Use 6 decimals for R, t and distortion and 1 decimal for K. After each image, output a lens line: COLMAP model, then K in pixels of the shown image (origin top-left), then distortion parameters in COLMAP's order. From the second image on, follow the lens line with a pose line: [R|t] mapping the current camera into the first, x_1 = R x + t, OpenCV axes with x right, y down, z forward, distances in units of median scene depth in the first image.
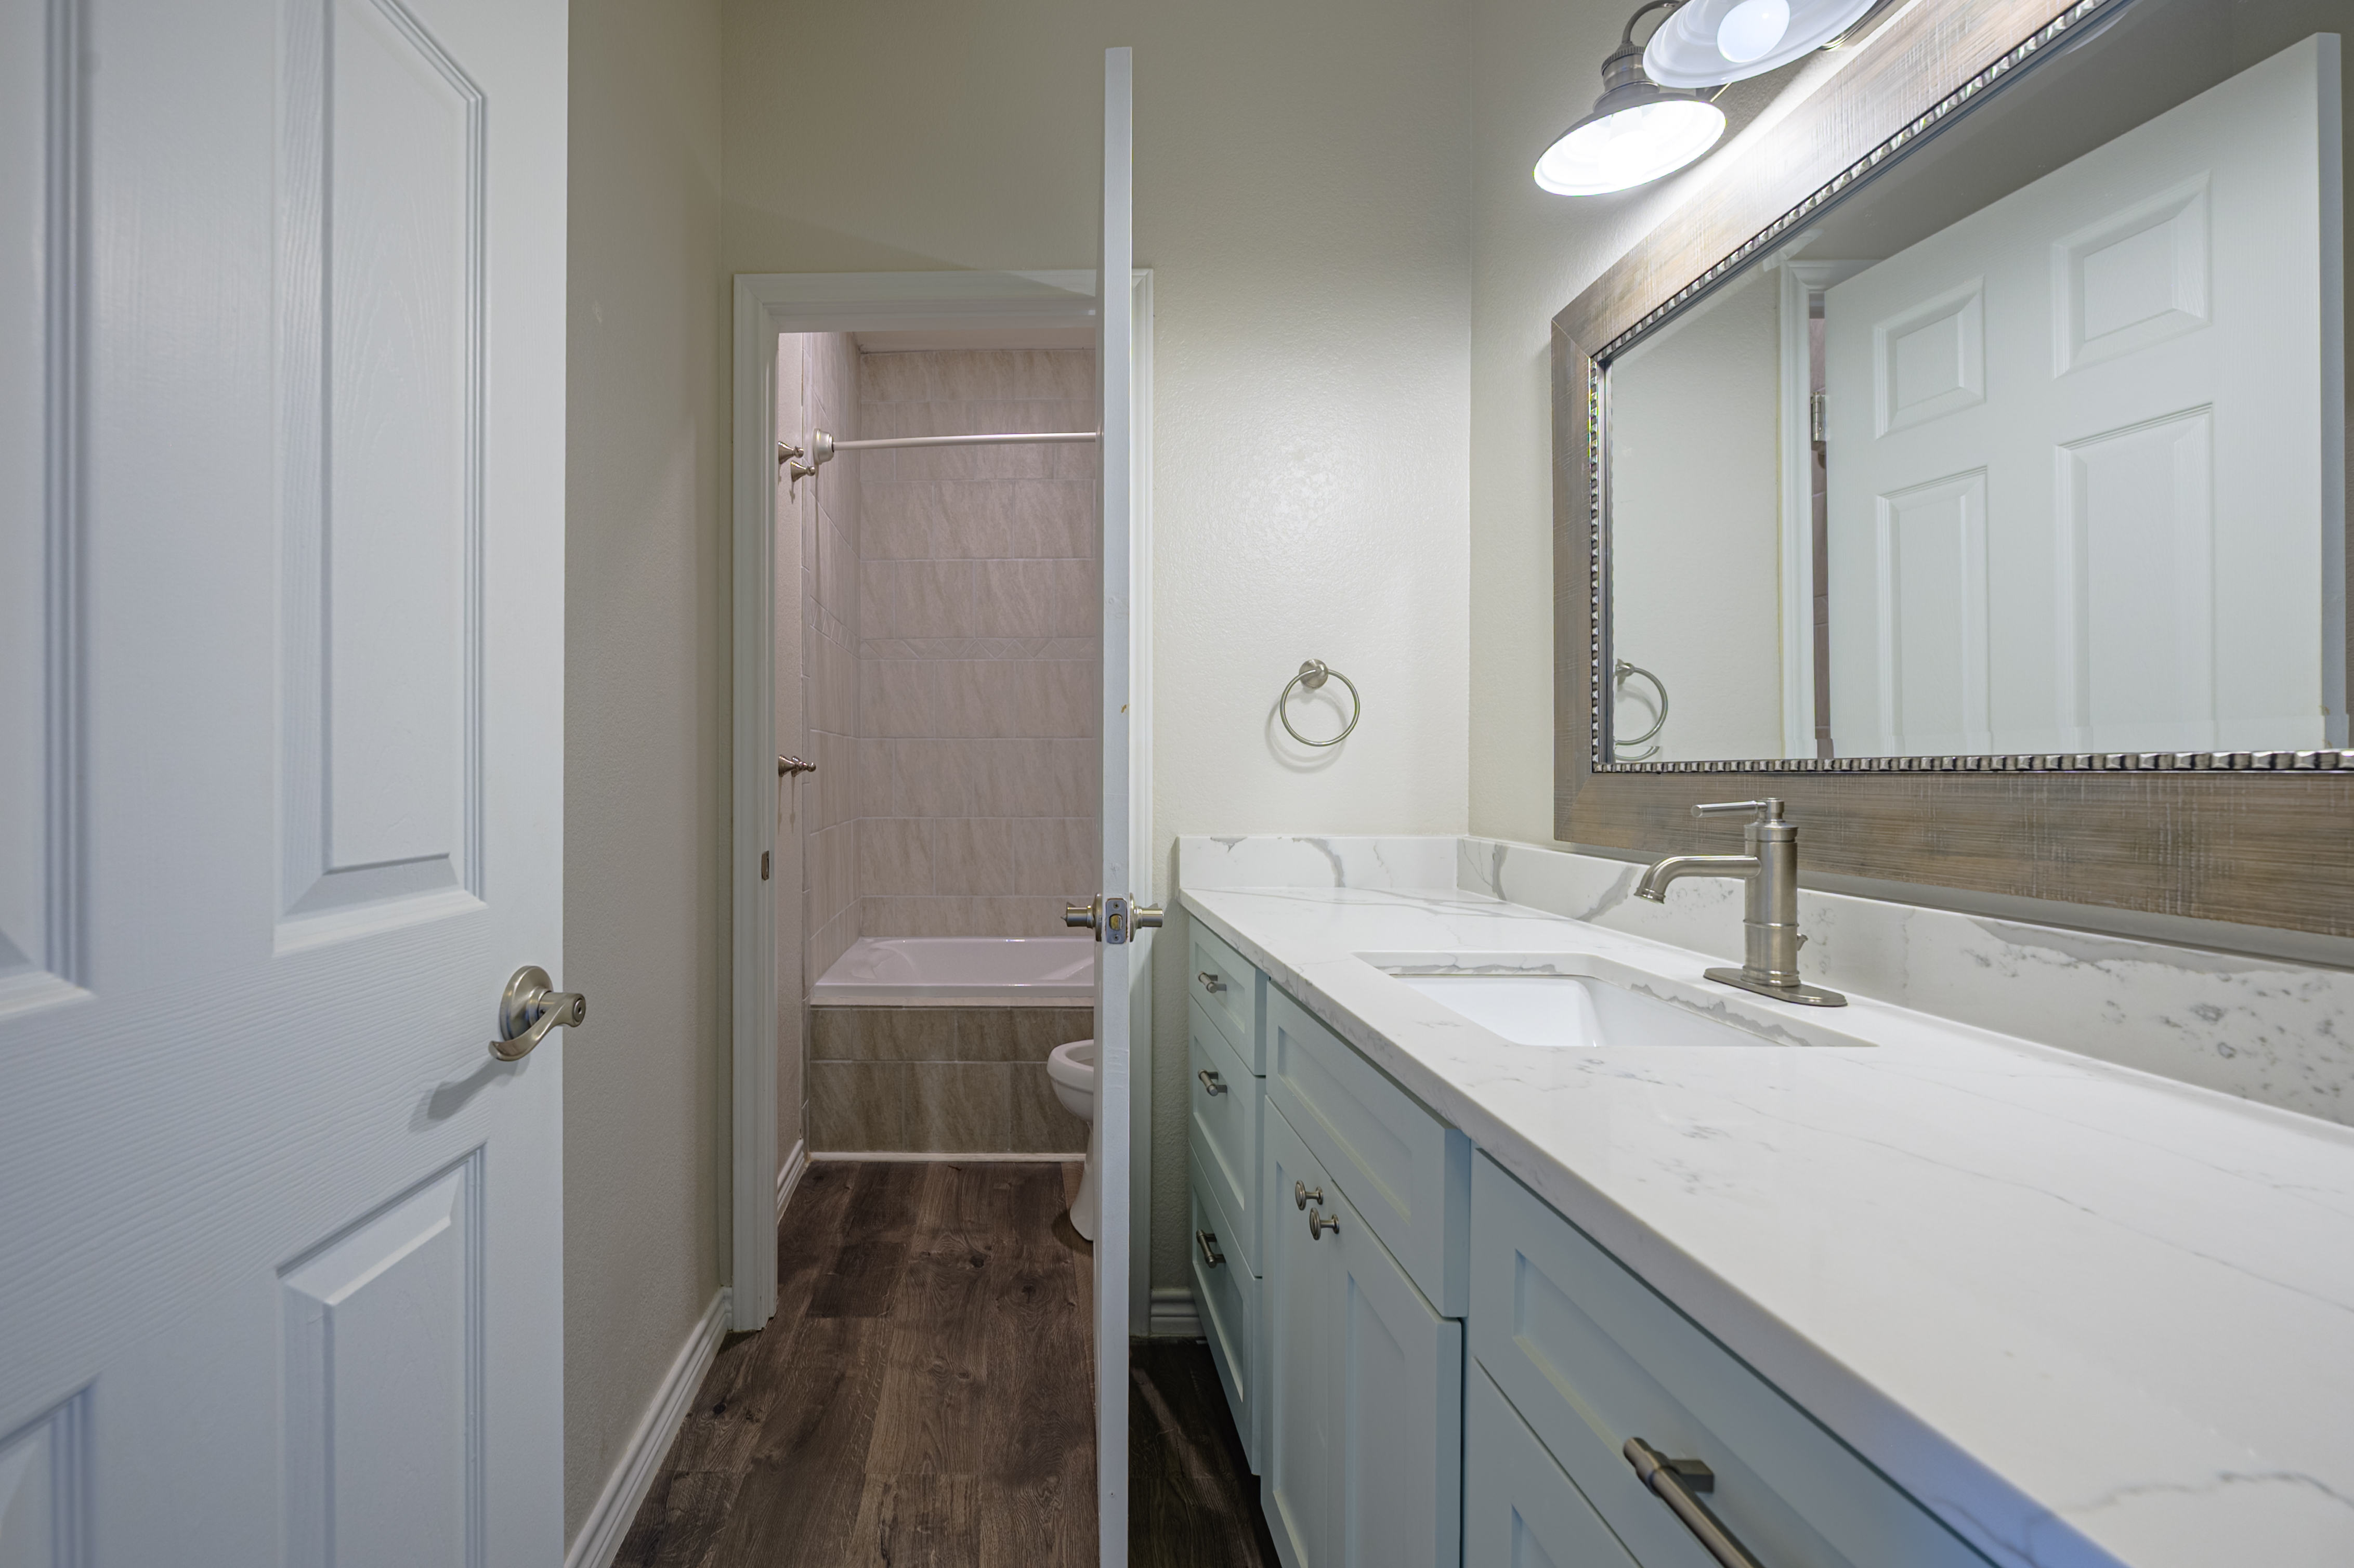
lens RADIAL K [[944.8, 0, 1175.8], [0, 944.8, 774.6], [0, 0, 1]] dist [-0.005314, 0.000337]
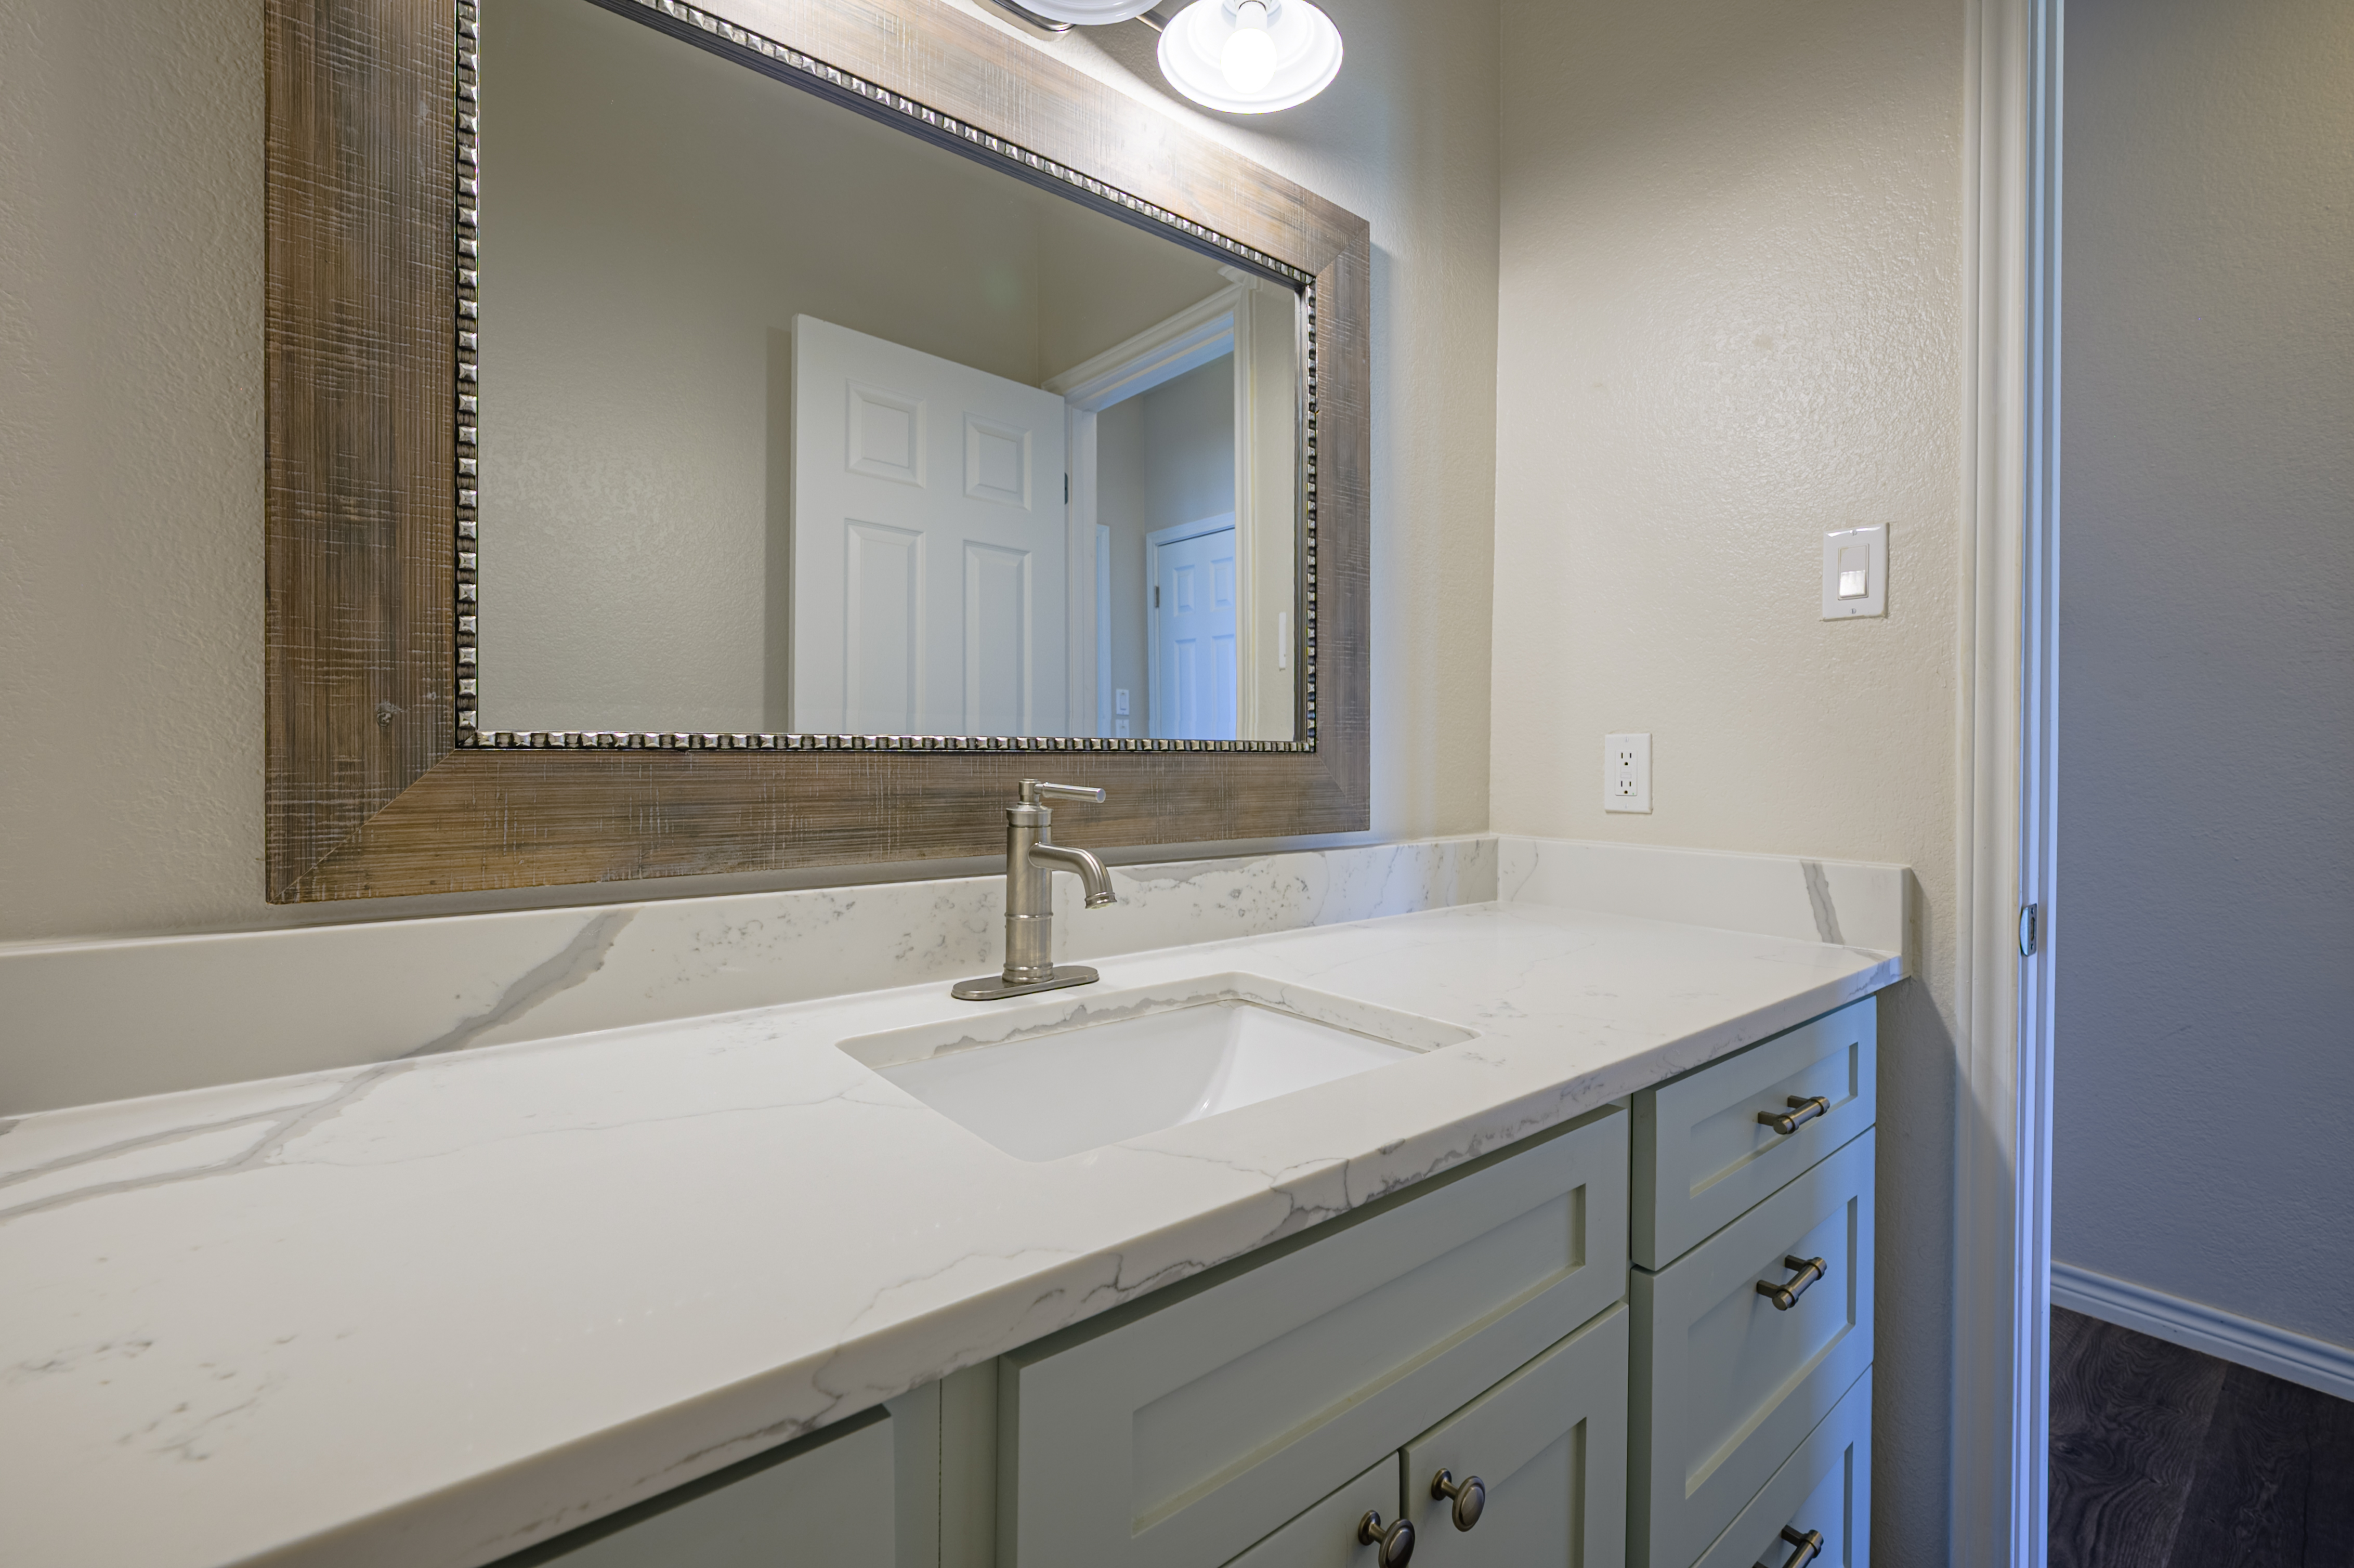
lens RADIAL K [[944.8, 0, 1173.8], [0, 944.8, 766.9], [0, 0, 1]] dist [-0.005314, 0.000337]
pose [[-0.454028, -0.013932, 0.890879, -0.306147], [-0.002442, 0.999893, 0.014392, -0.000718], [-0.890984, 0.004359, -0.454013, 1.540564]]
